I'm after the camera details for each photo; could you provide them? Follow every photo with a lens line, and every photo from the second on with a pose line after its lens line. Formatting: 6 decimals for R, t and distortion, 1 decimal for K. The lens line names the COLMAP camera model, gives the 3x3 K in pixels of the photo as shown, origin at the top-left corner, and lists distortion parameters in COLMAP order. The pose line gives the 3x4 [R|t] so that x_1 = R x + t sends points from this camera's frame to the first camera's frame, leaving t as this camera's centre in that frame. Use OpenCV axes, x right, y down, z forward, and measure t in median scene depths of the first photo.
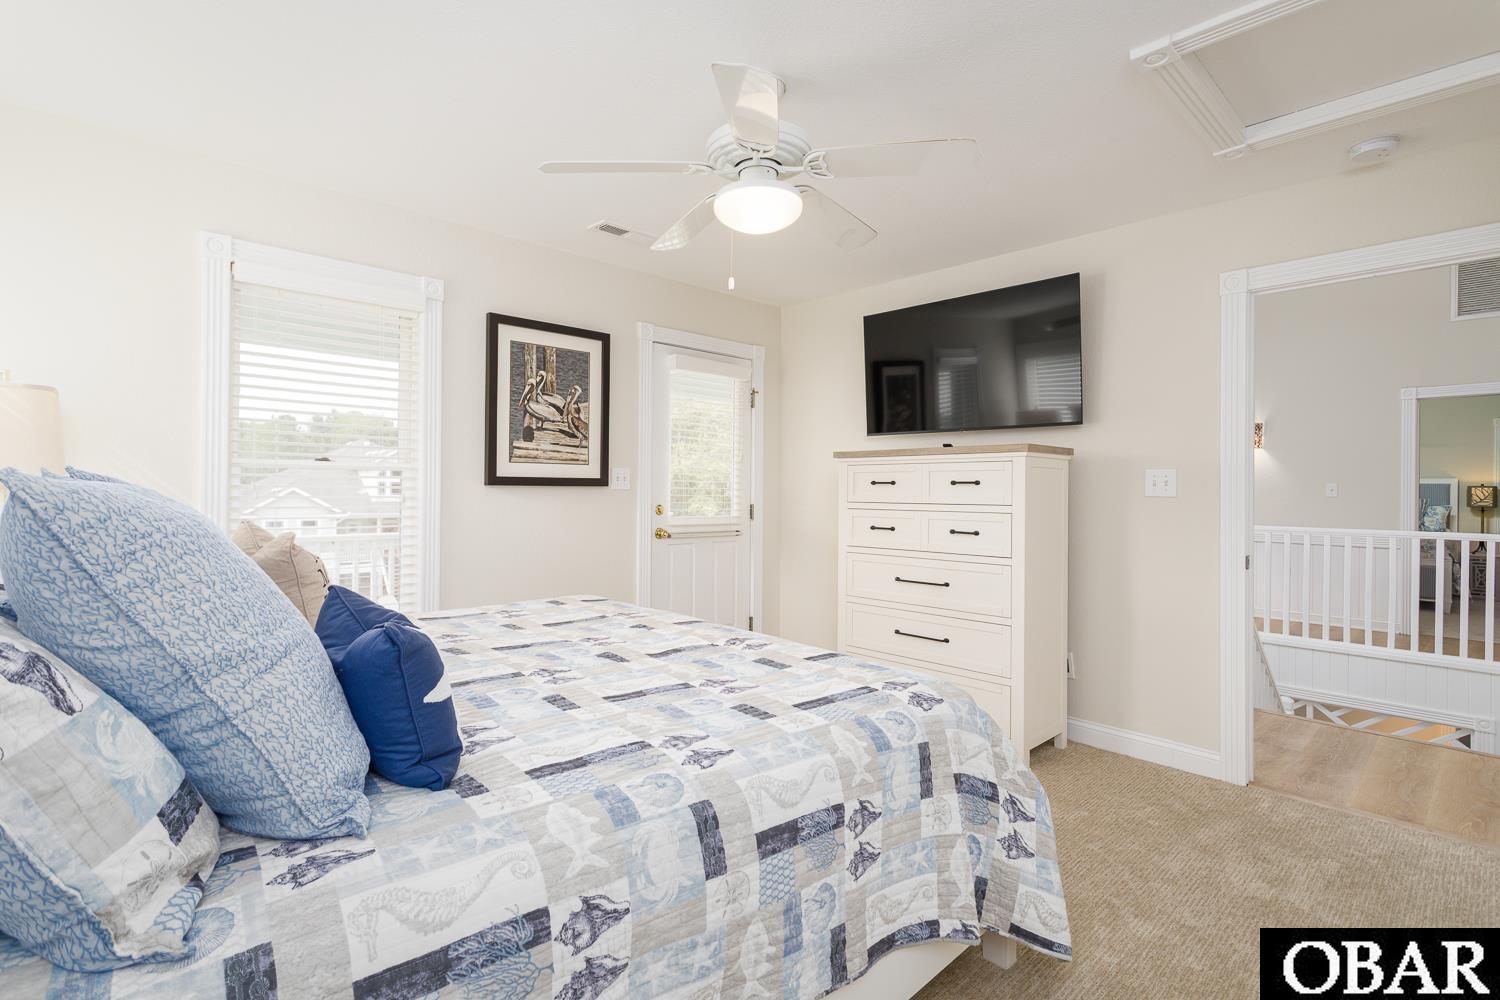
lens RADIAL K [[717.7, 0, 751.9], [0, 717.7, 489.4], [0, 0, 1]] dist [-0.001135, 0.000757]
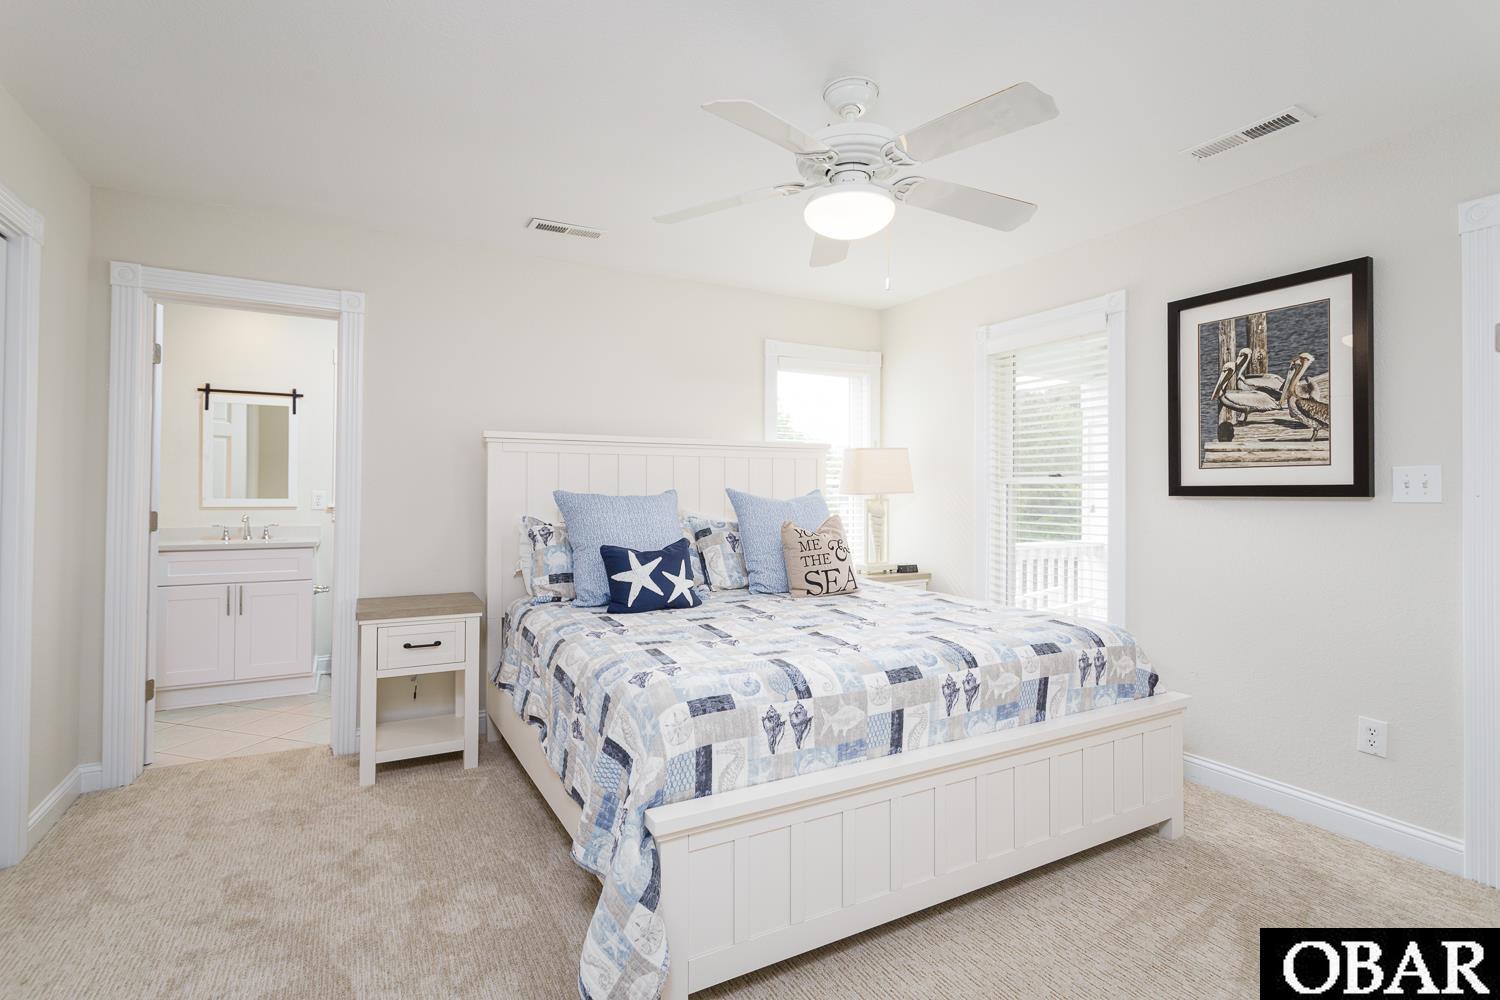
lens RADIAL K [[717.7, 0, 756.5], [0, 717.7, 498.4], [0, 0, 1]] dist [-0.001135, 0.000757]
pose [[-0.250439, -0.003644, -0.968125, 0.575381], [-0.011094, 0.999938, -0.000893, 0.003799], [0.968069, 0.010517, -0.250464, 0.665908]]
